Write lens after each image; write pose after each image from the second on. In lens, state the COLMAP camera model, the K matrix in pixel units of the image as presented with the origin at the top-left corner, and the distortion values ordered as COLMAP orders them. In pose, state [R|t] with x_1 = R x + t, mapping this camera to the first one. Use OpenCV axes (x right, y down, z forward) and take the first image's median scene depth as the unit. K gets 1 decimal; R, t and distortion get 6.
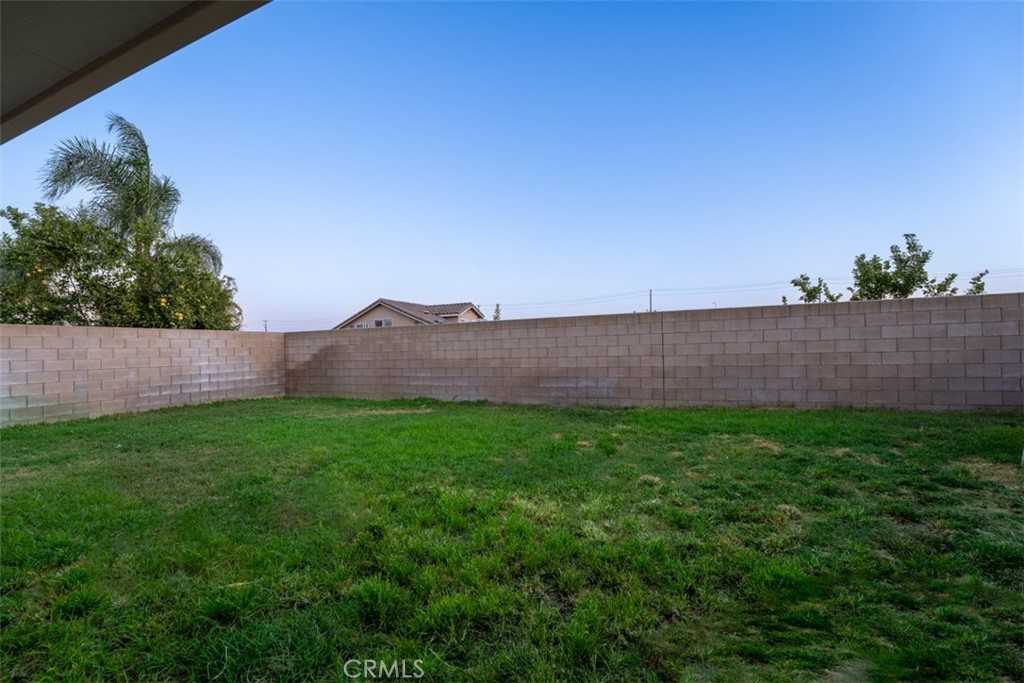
lens RADIAL K [[421.2, 0, 512.0], [0, 421.2, 341.5], [0, 0, 1]] dist [-0.018116, -0.000080]
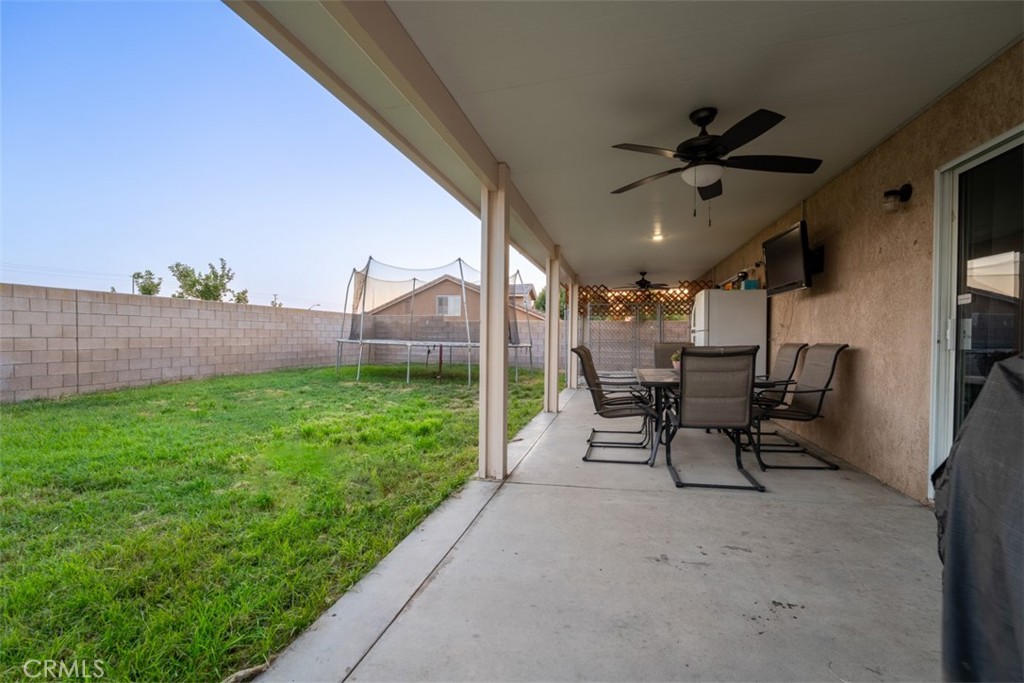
lens RADIAL K [[447.1, 0, 512.0], [0, 447.1, 341.5], [0, 0, 1]] dist [0.000370, 0.000079]
pose [[-0.173115, 0.010288, 0.984848, -0.715812], [-0.026568, 0.999533, -0.015112, 0.029585], [-0.984543, -0.028781, -0.172761, 0.225181]]
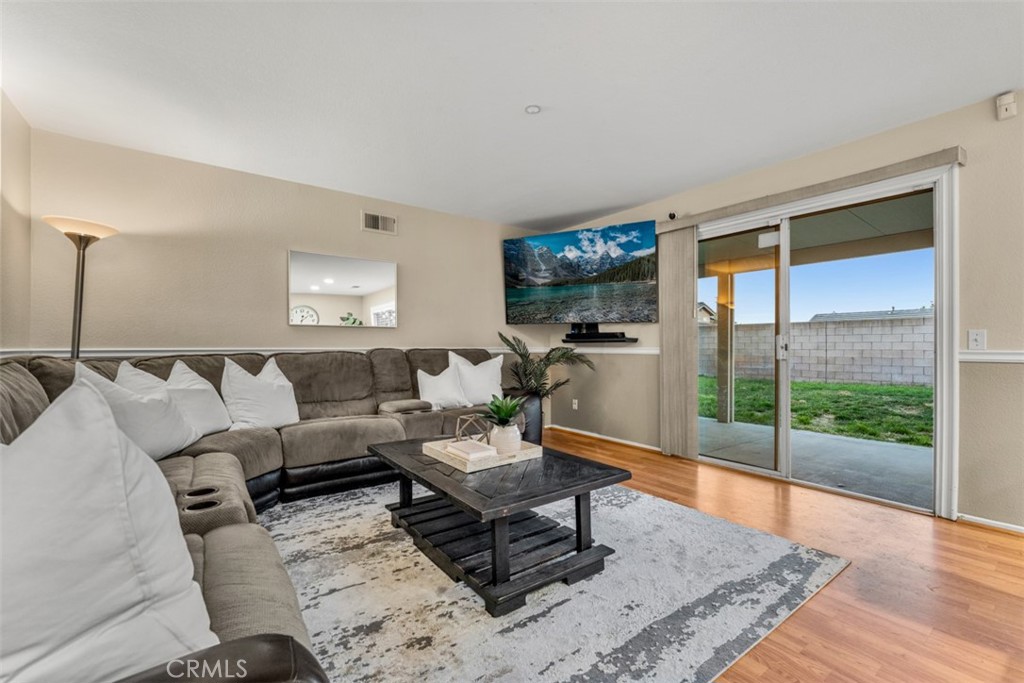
lens RADIAL K [[433.6, 0, 512.0], [0, 433.6, 341.5], [0, 0, 1]] dist [0.001172, 0.000321]
pose [[0.864881, 0.017742, -0.501663, 0.151981], [-0.009745, 0.999780, 0.018558, -0.013905], [0.501882, -0.011162, 0.864864, -0.891996]]
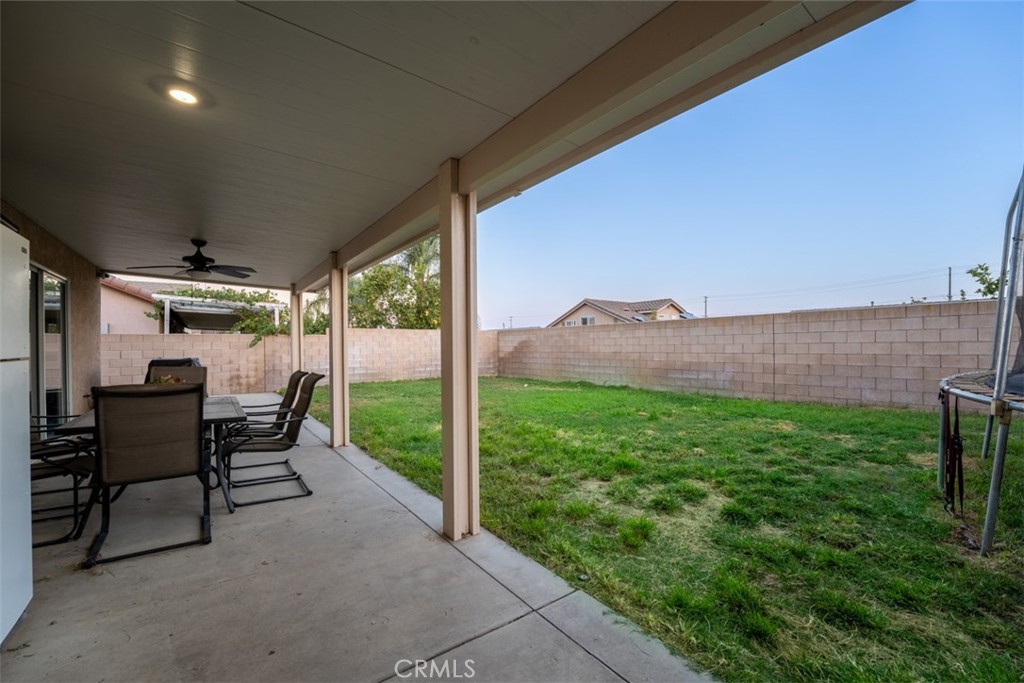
lens RADIAL K [[417.8, 0, 528.2], [0, 417.8, 340.6], [0, 0, 1]] dist [-0.001981, -0.000249]
pose [[0.877372, 0.010034, -0.479705, 0.300635], [-0.002639, 0.999867, 0.016088, -0.015431], [0.479803, -0.012849, 0.877282, -0.252246]]
